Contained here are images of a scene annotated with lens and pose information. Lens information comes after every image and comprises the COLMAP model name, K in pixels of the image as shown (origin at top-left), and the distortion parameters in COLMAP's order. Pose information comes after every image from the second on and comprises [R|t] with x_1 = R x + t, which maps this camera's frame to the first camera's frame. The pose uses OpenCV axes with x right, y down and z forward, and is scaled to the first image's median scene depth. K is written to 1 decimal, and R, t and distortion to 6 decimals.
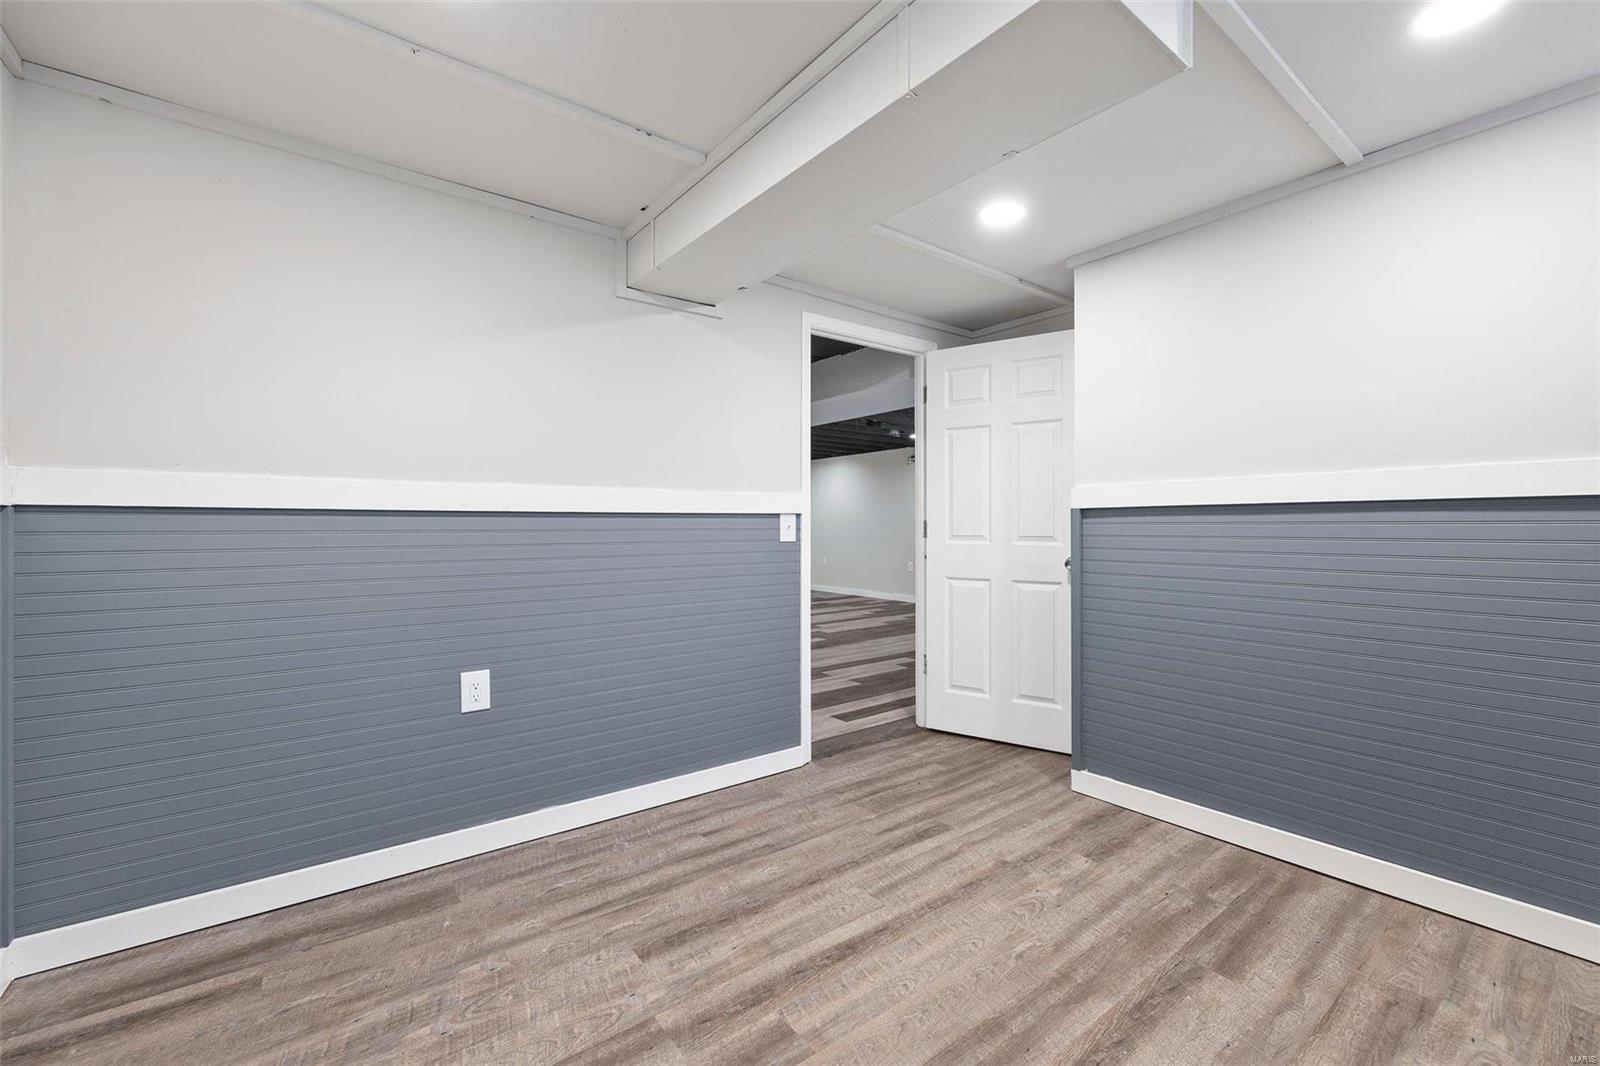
lens RADIAL K [[643.7, 0, 800.0], [0, 643.7, 540.3], [0, 0, 1]] dist [-0.003973, 0.000086]
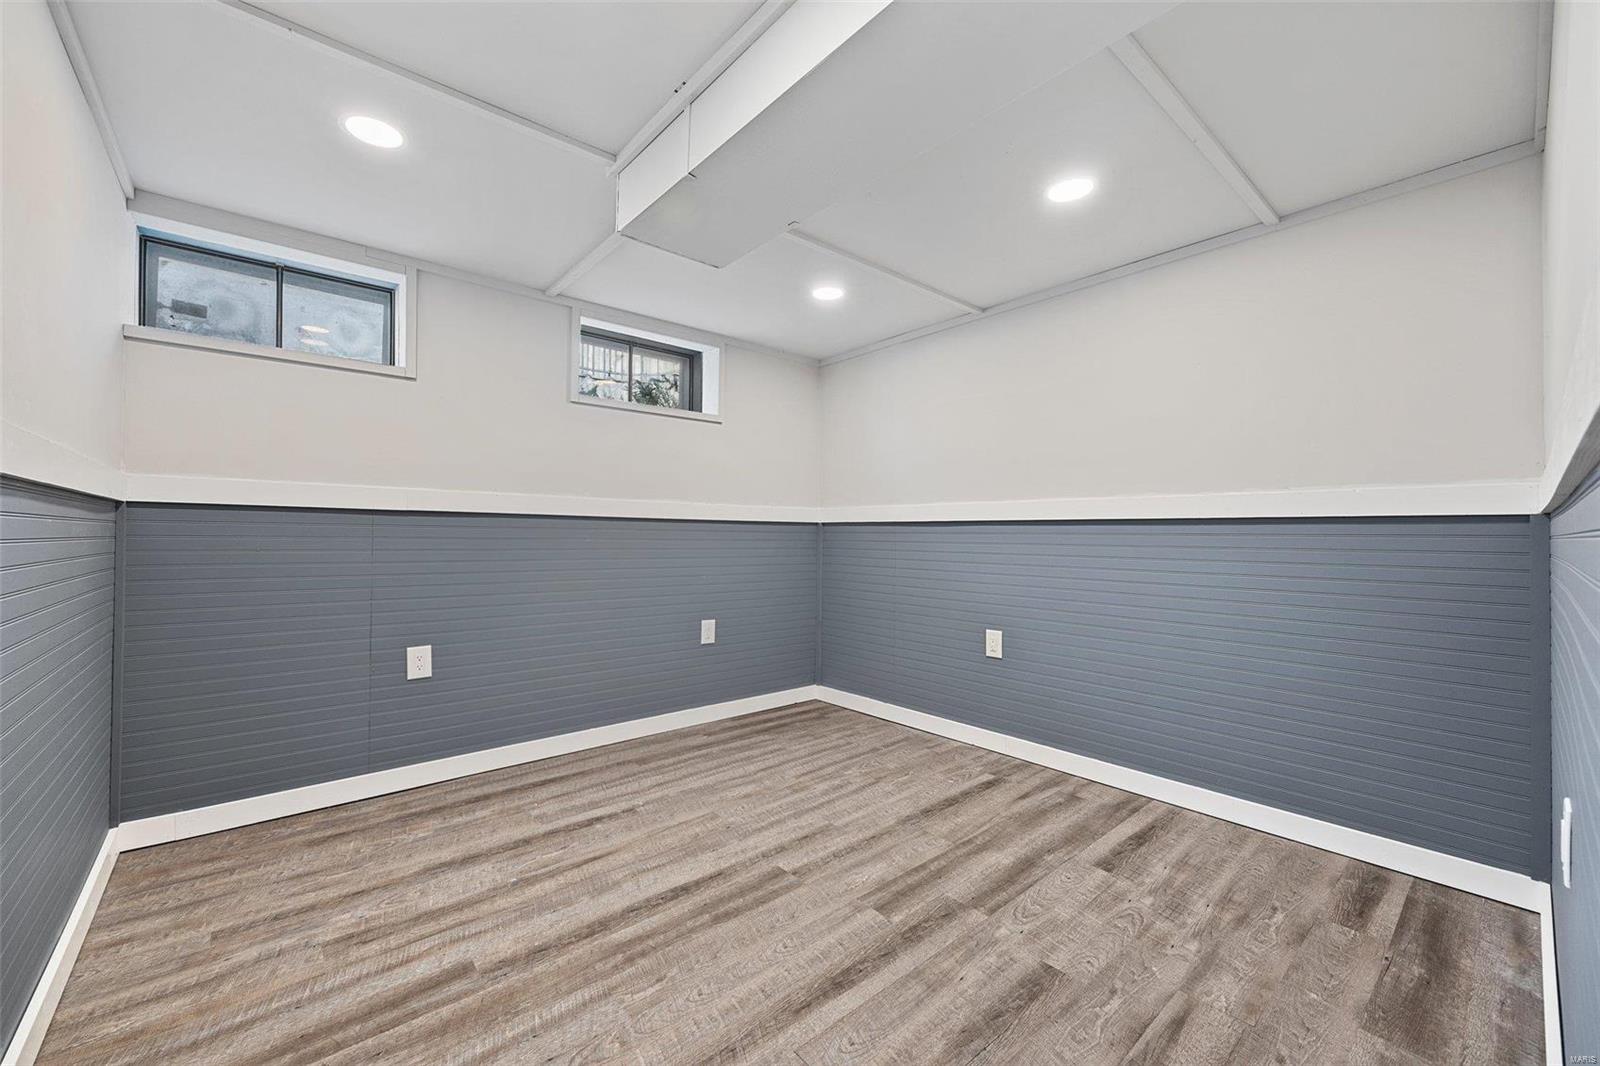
lens RADIAL K [[643.7, 0, 800.0], [0, 643.7, 540.3], [0, 0, 1]] dist [-0.003973, 0.000086]
pose [[-0.997651, -0.002486, -0.068455, 0.209712], [-0.004508, 0.999558, 0.029385, -0.029983], [0.068352, 0.029624, -0.997221, 2.011516]]
